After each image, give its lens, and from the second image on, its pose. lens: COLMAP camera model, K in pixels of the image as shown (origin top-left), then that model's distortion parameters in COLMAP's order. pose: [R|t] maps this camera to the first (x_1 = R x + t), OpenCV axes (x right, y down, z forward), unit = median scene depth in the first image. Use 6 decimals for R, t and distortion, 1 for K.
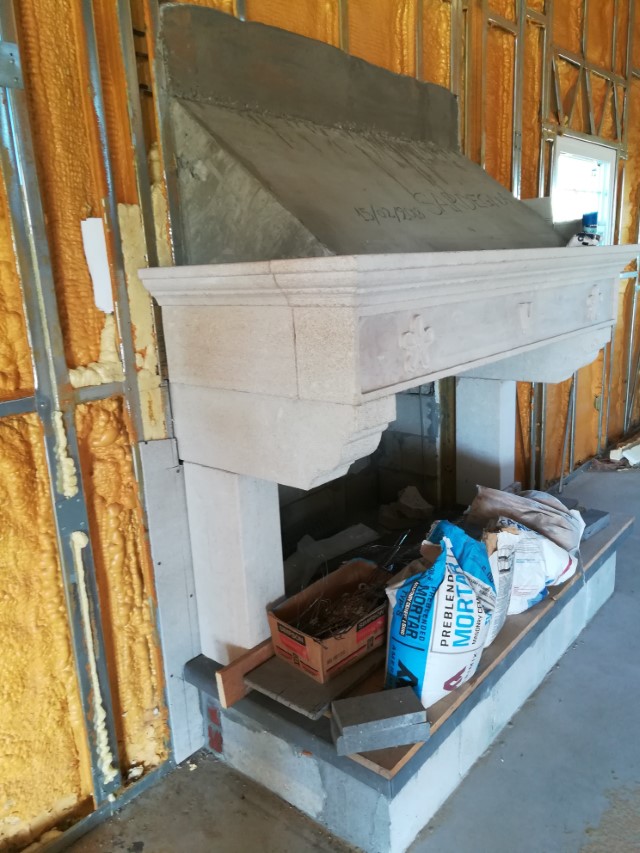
lens RADIAL K [[652.1, 0, 321.5], [0, 652.1, 423.1], [0, 0, 1]] dist [0.068444, -0.043664]
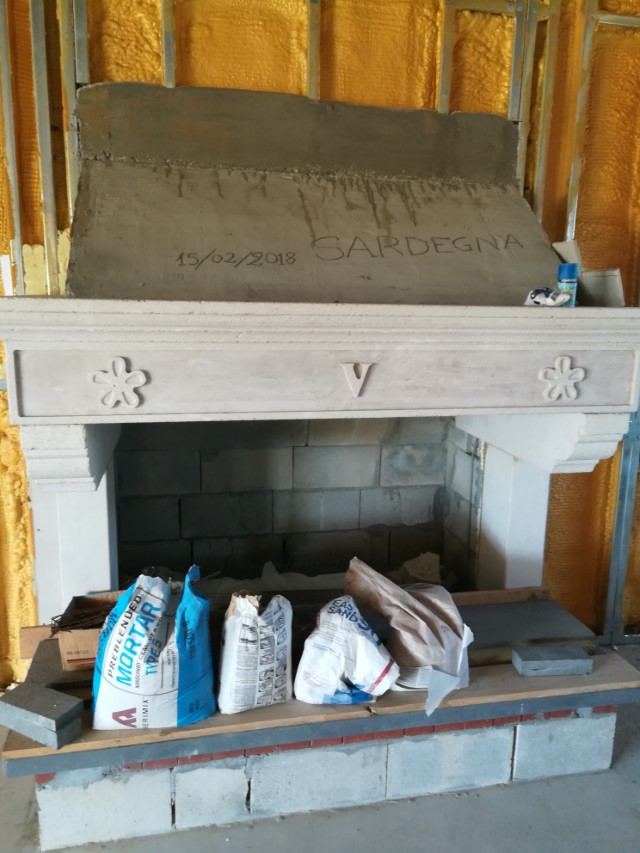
lens RADIAL K [[652.1, 0, 321.6], [0, 652.1, 428.1], [0, 0, 1]] dist [0.068444, -0.043664]
pose [[0.787906, 0.184390, -0.587541, 0.901520], [-0.199563, 0.979082, 0.039649, -0.136593], [0.582562, 0.086012, 0.808223, 0.295063]]
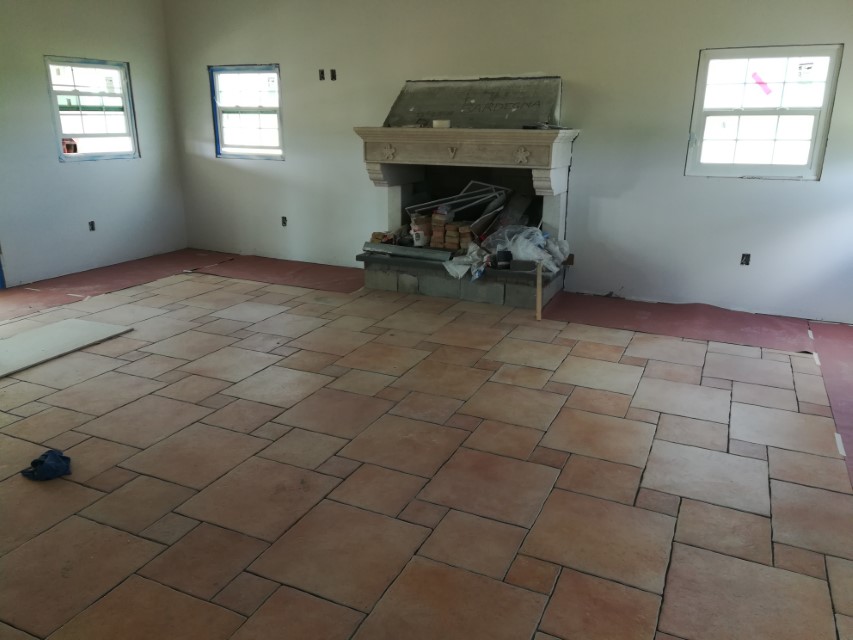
lens RADIAL K [[652.1, 0, 427.6], [0, 652.1, 319.8], [0, 0, 1]] dist [0.068444, -0.043664]
pose [[0.261876, 0.339635, -0.903366, 3.369191], [-0.240078, 0.929533, 0.279876, -0.284823], [0.934764, 0.143586, 0.324961, 0.122887]]
